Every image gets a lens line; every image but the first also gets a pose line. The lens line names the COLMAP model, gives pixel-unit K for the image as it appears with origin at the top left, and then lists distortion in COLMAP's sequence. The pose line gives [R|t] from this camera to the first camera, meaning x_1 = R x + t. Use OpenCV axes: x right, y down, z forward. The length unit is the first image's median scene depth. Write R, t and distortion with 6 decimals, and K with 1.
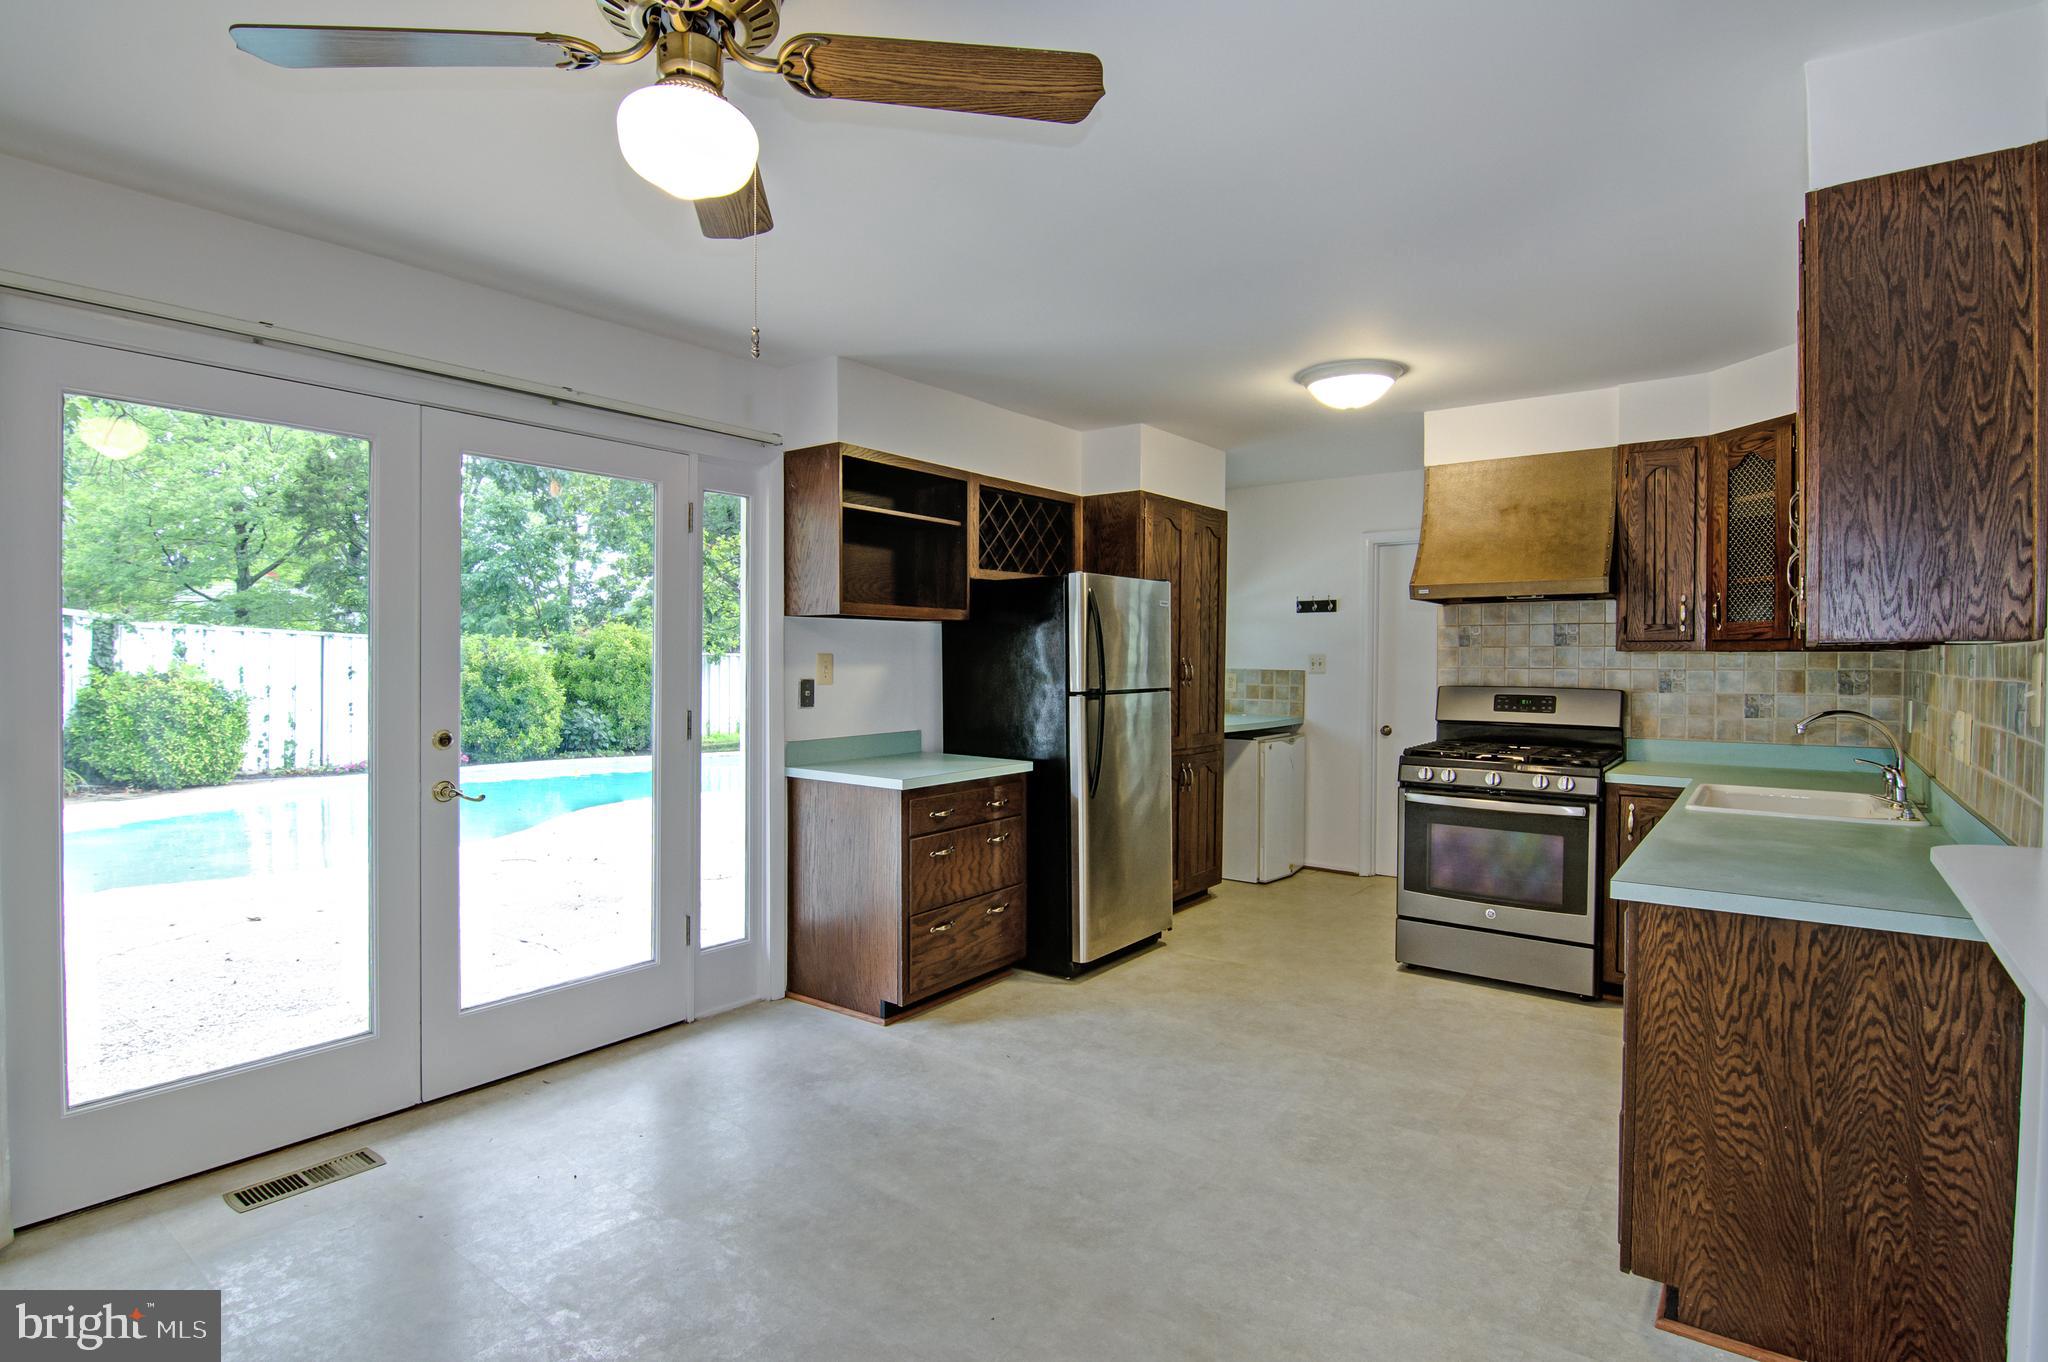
lens RADIAL K [[1004.2, 0, 1002.7], [0, 1004.2, 688.5], [0, 0, 1]] dist [0.004685, -0.010600]
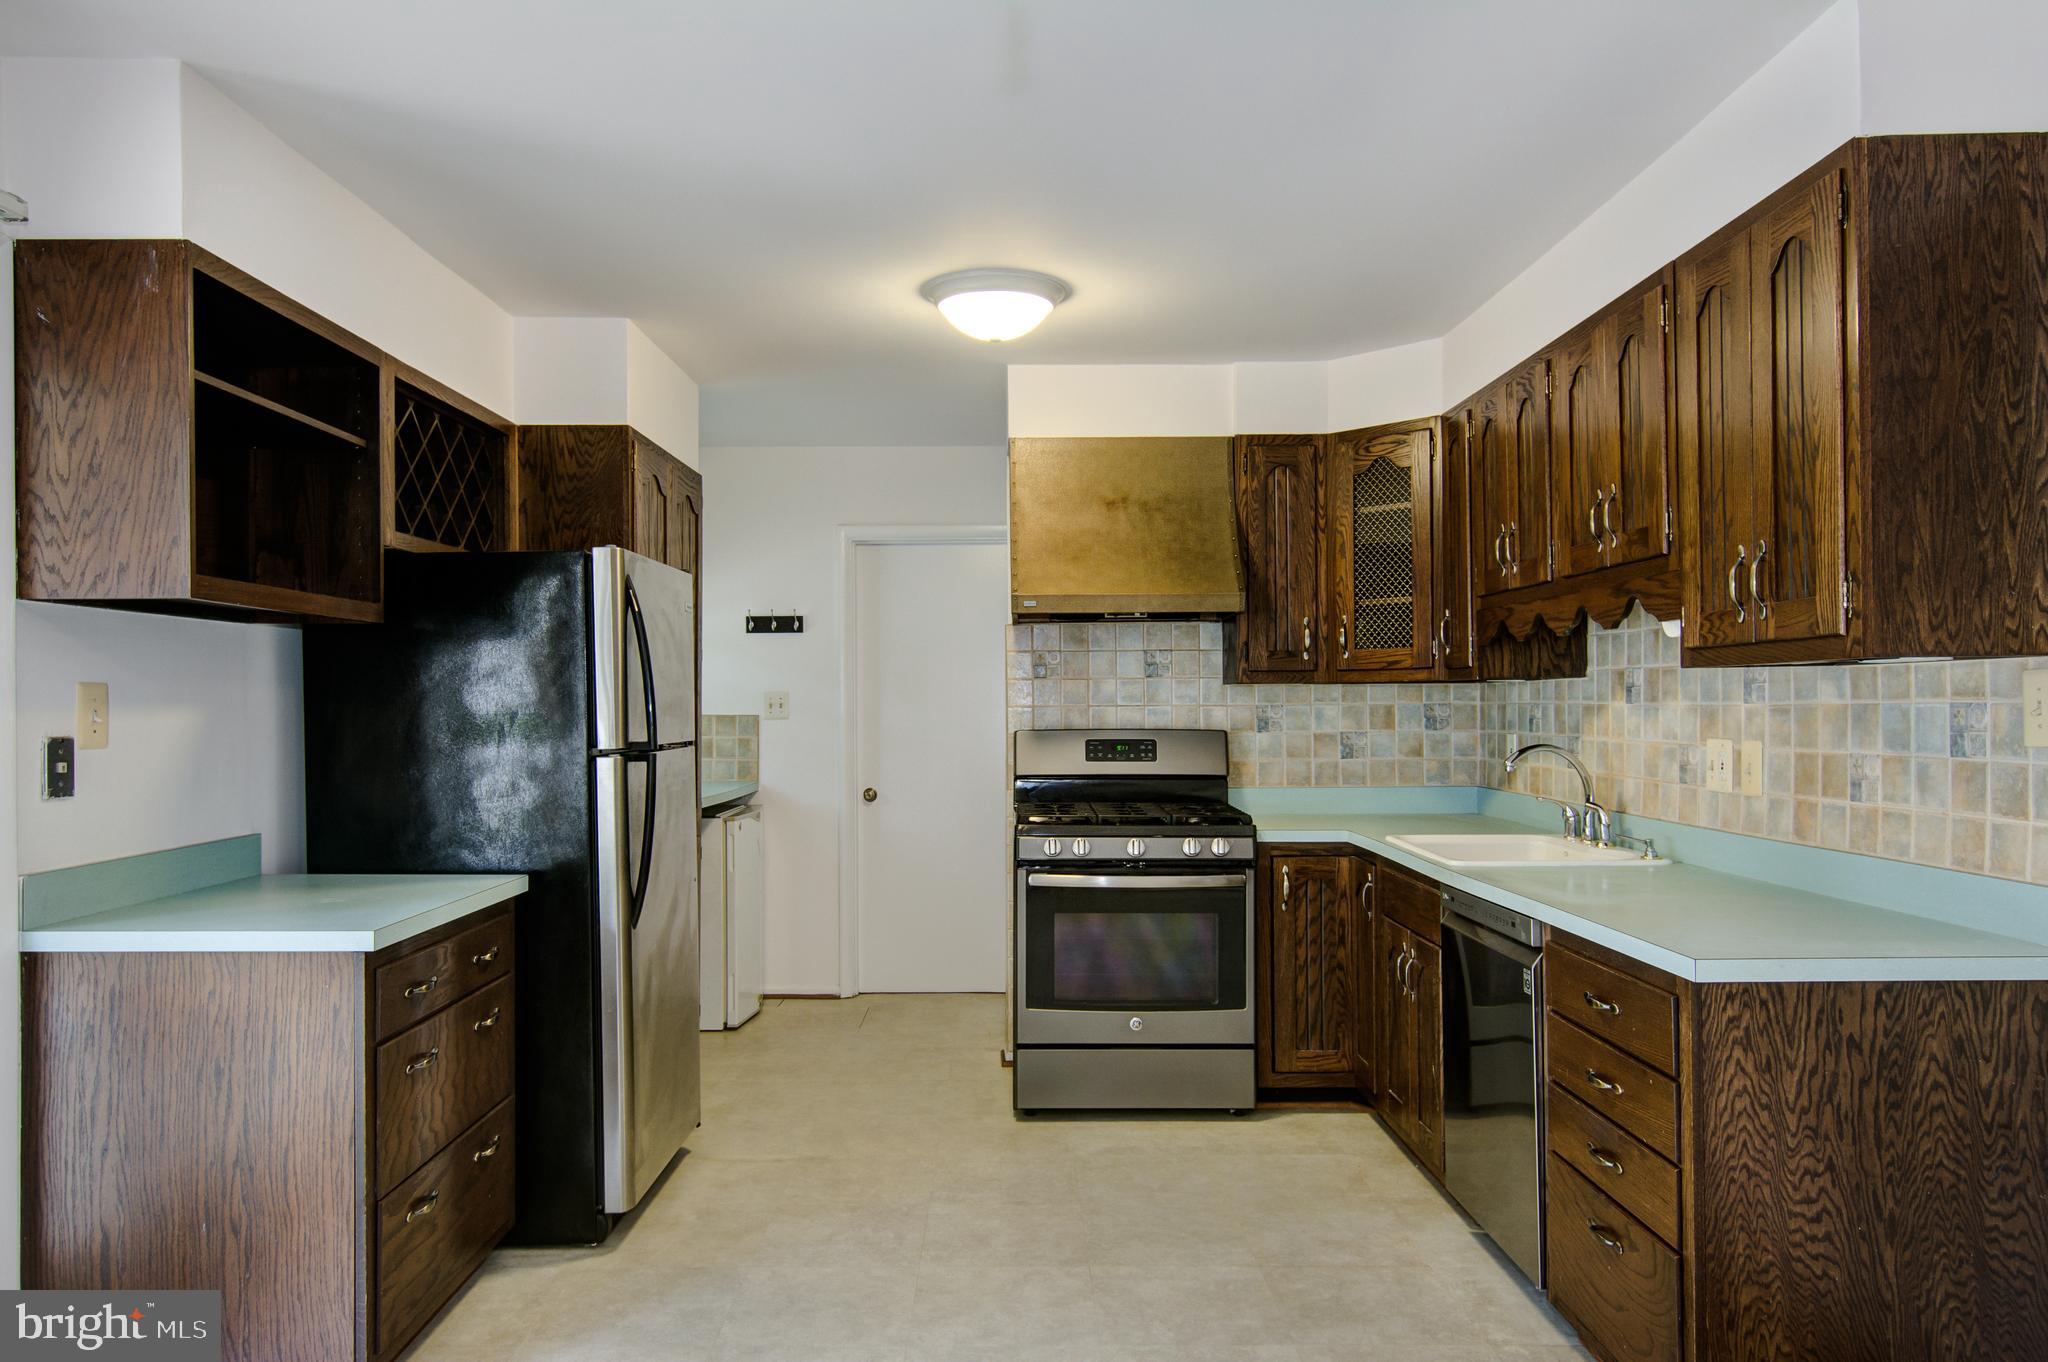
lens RADIAL K [[1366.1, 0, 1020.3], [0, 1366.1, 712.0], [0, 0, 1]] dist [0.021195, -0.004285]
pose [[0.799212, -0.010349, 0.600960, -0.457581], [0.025603, 0.999530, -0.016836, 0.002450], [-0.600503, 0.028842, 0.799102, 0.454819]]
